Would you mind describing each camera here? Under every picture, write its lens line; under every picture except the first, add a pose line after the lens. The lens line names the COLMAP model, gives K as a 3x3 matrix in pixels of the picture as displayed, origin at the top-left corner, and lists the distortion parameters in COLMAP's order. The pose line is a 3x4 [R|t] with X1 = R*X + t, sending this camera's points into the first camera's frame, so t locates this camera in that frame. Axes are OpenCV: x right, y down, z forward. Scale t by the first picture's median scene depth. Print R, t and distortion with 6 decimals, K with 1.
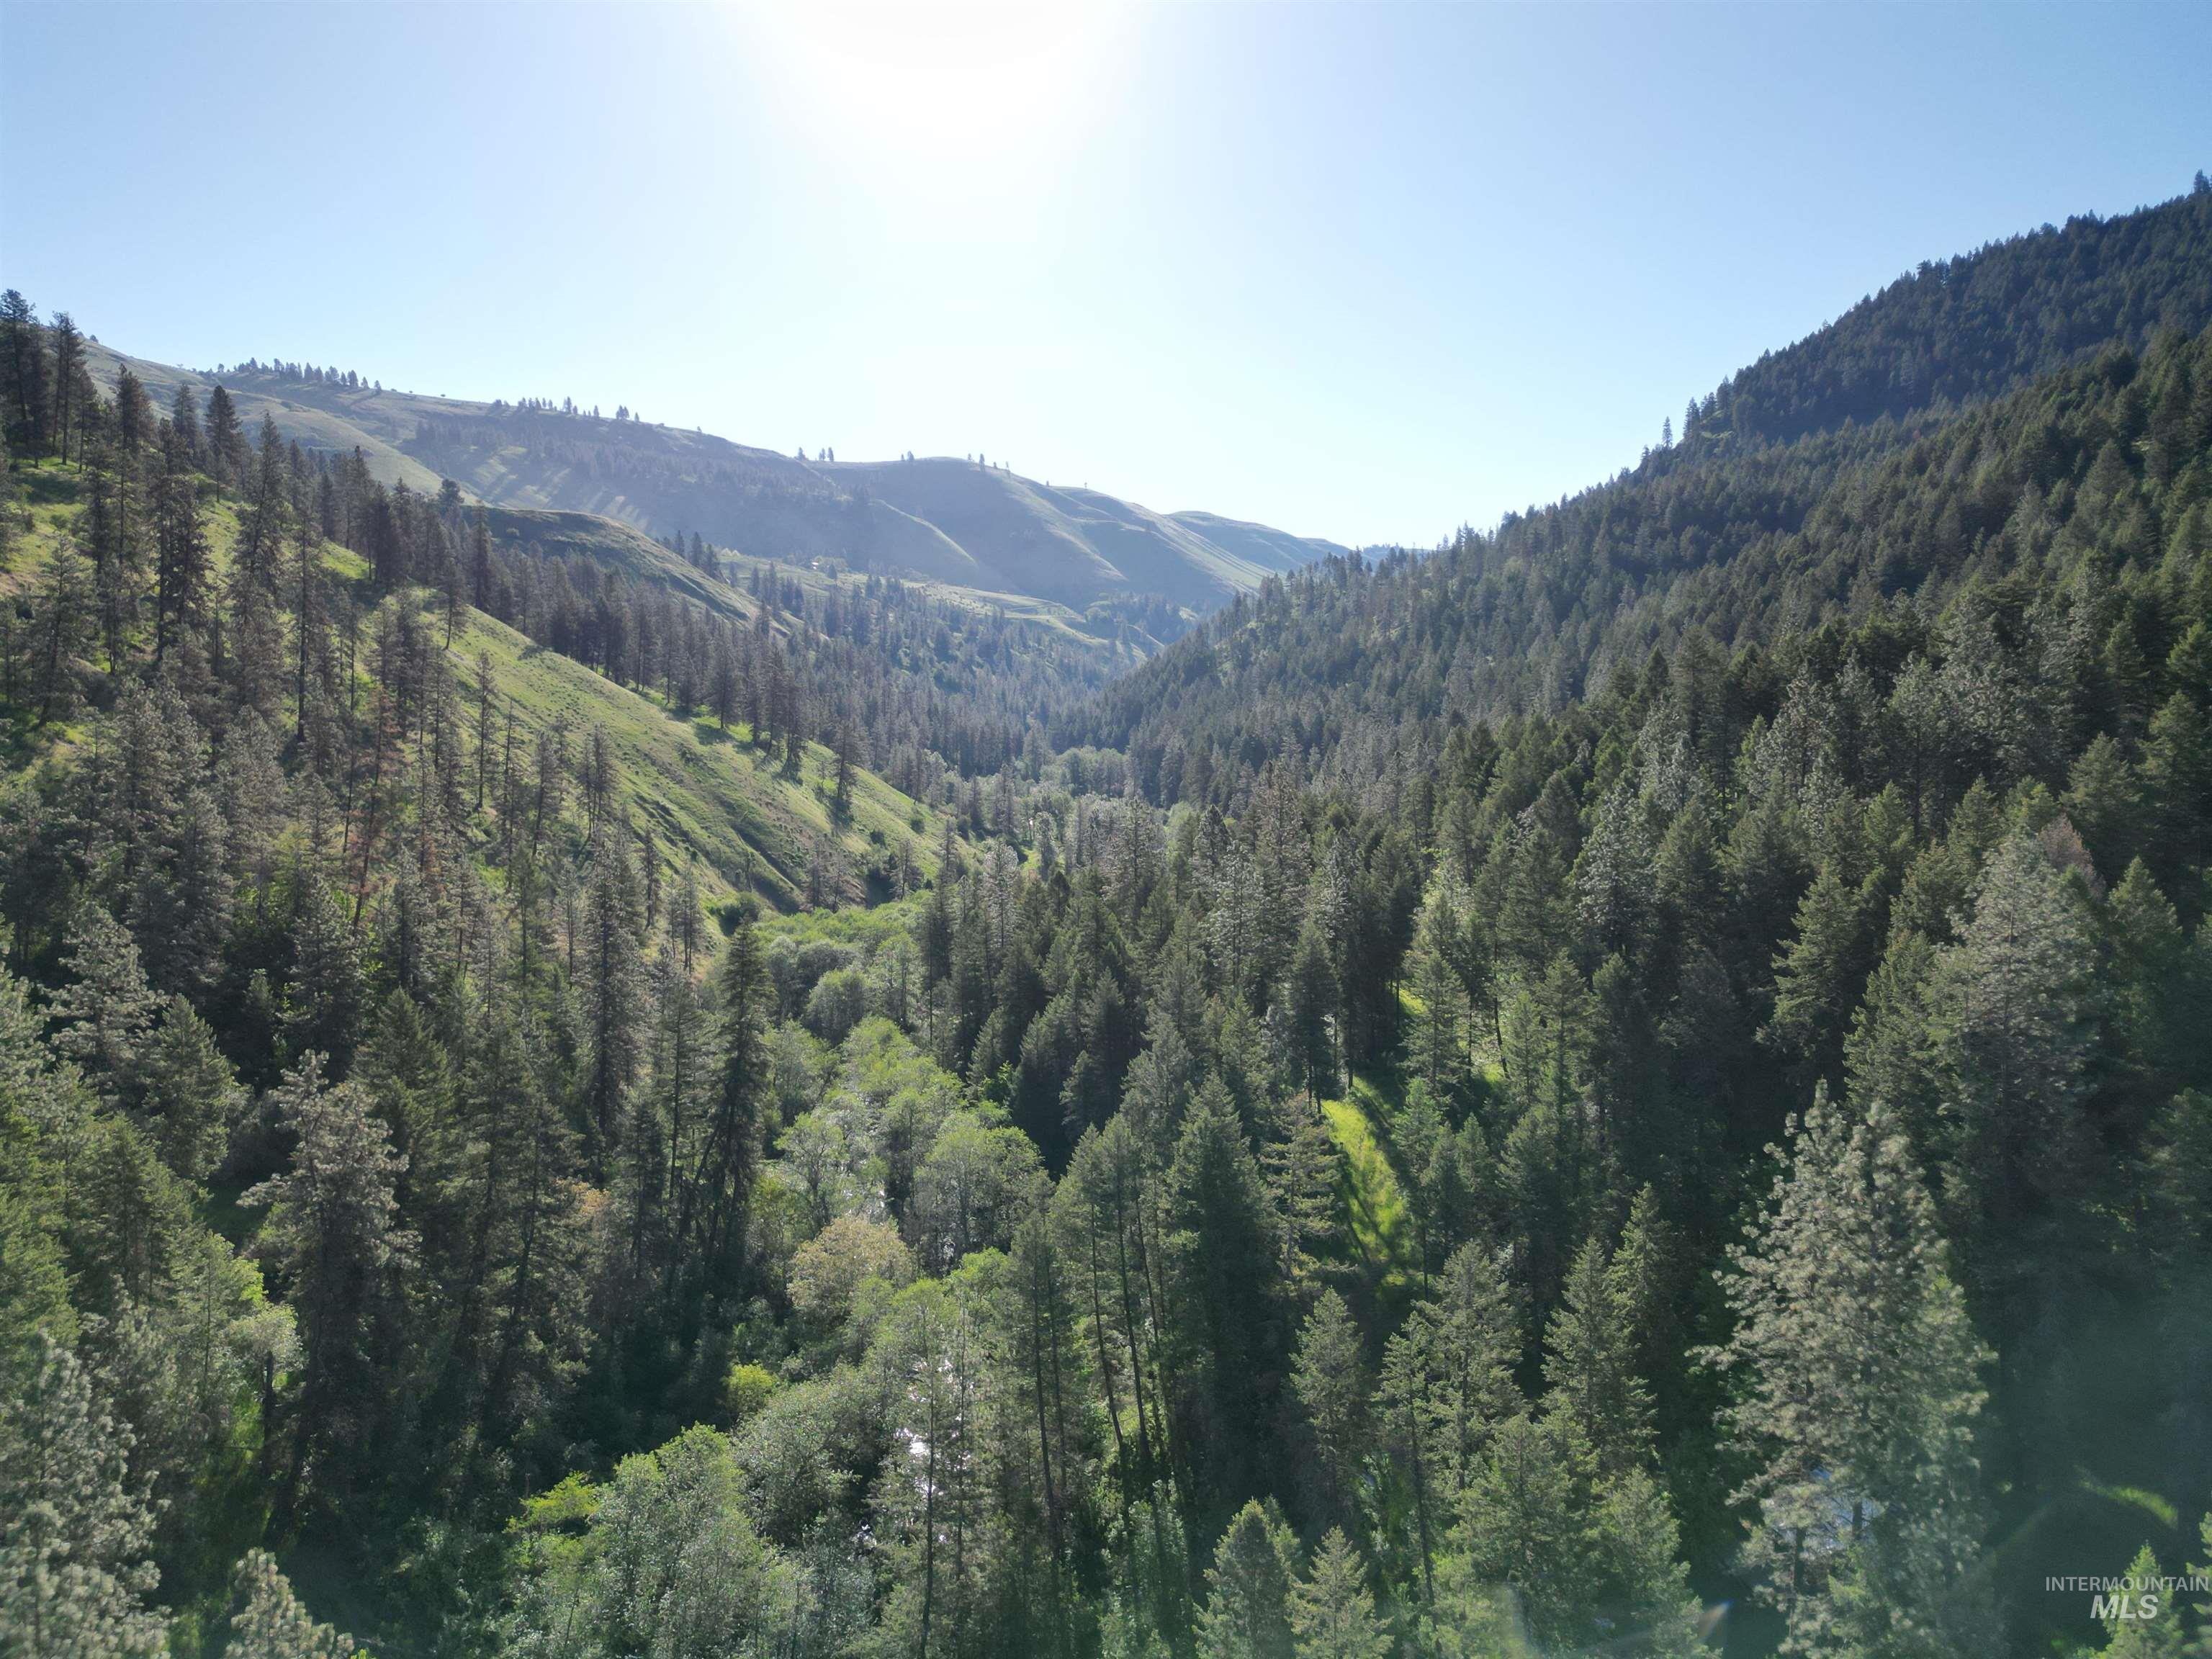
lens RADIAL K [[1550.4, 0, 1105.9], [0, 1550.4, 839.0], [0, 0, 1]] dist [0.106206, -0.129424]
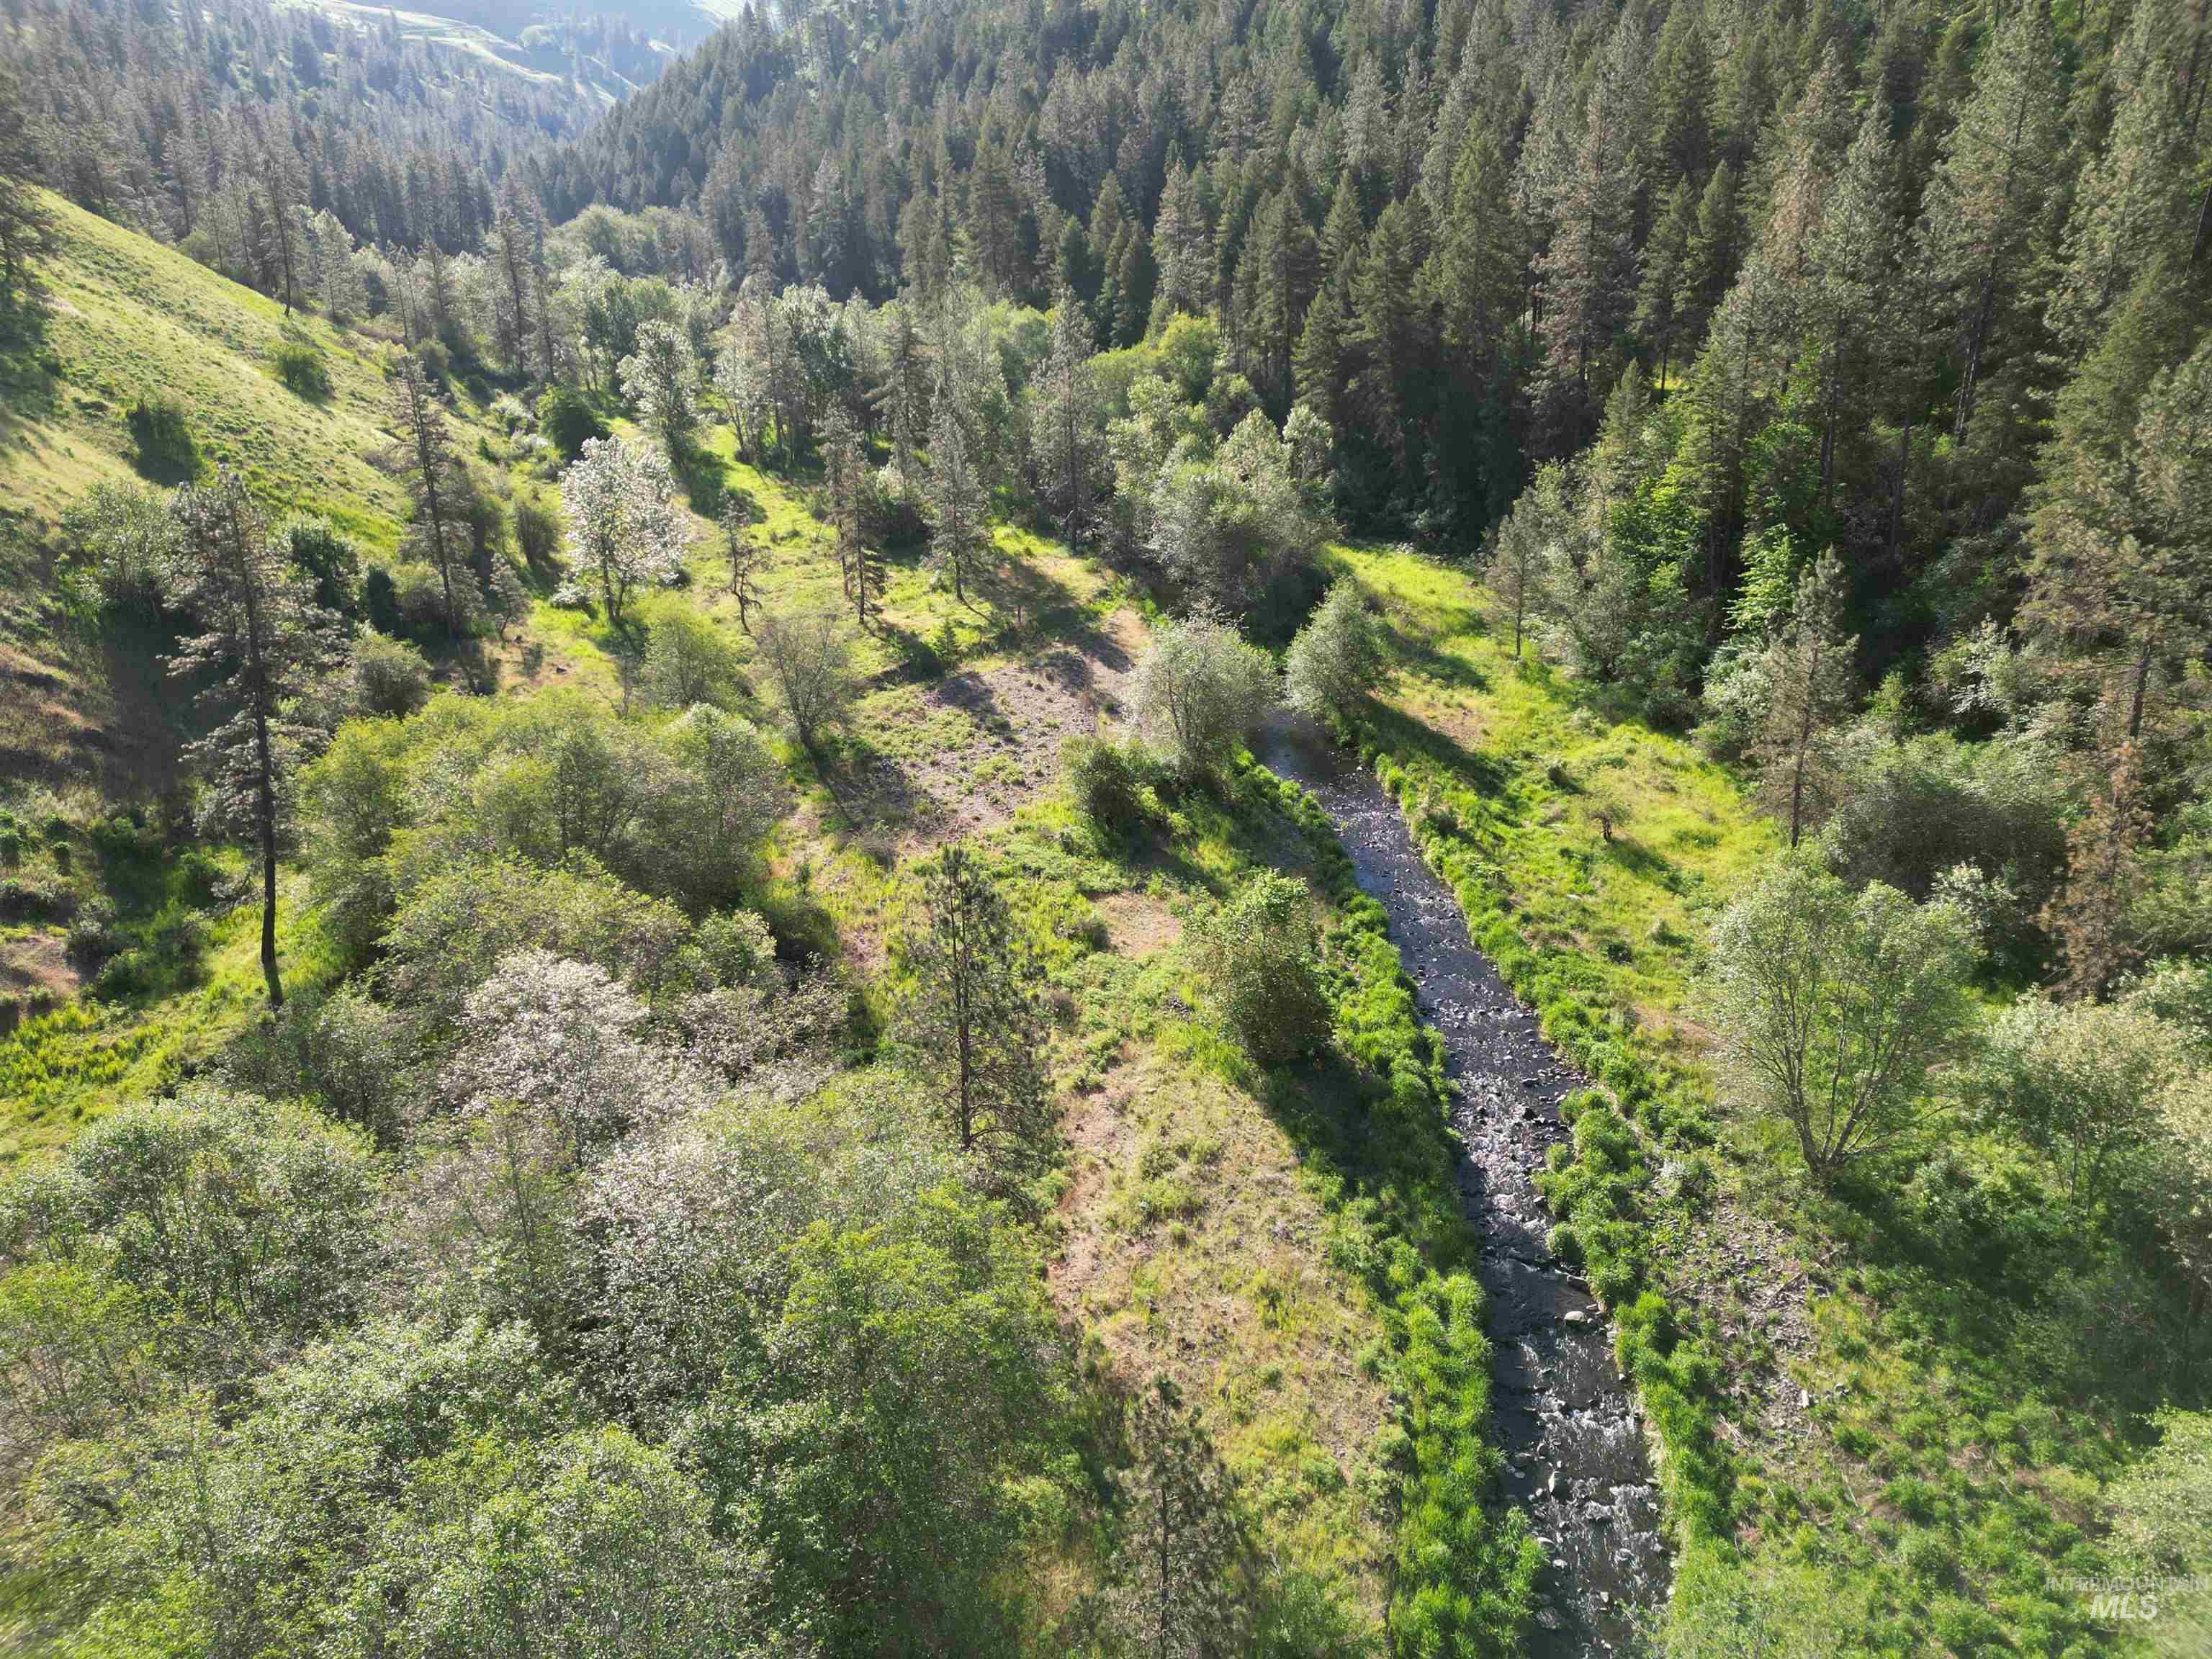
lens RADIAL K [[1550.4, 0, 1105.9], [0, 1550.4, 839.0], [0, 0, 1]] dist [0.106206, -0.129424]
pose [[0.947880, -0.143046, 0.284711, -0.055111], [0.052291, 0.951281, 0.303857, -0.006982], [-0.314306, -0.273133, 0.909181, 0.490195]]
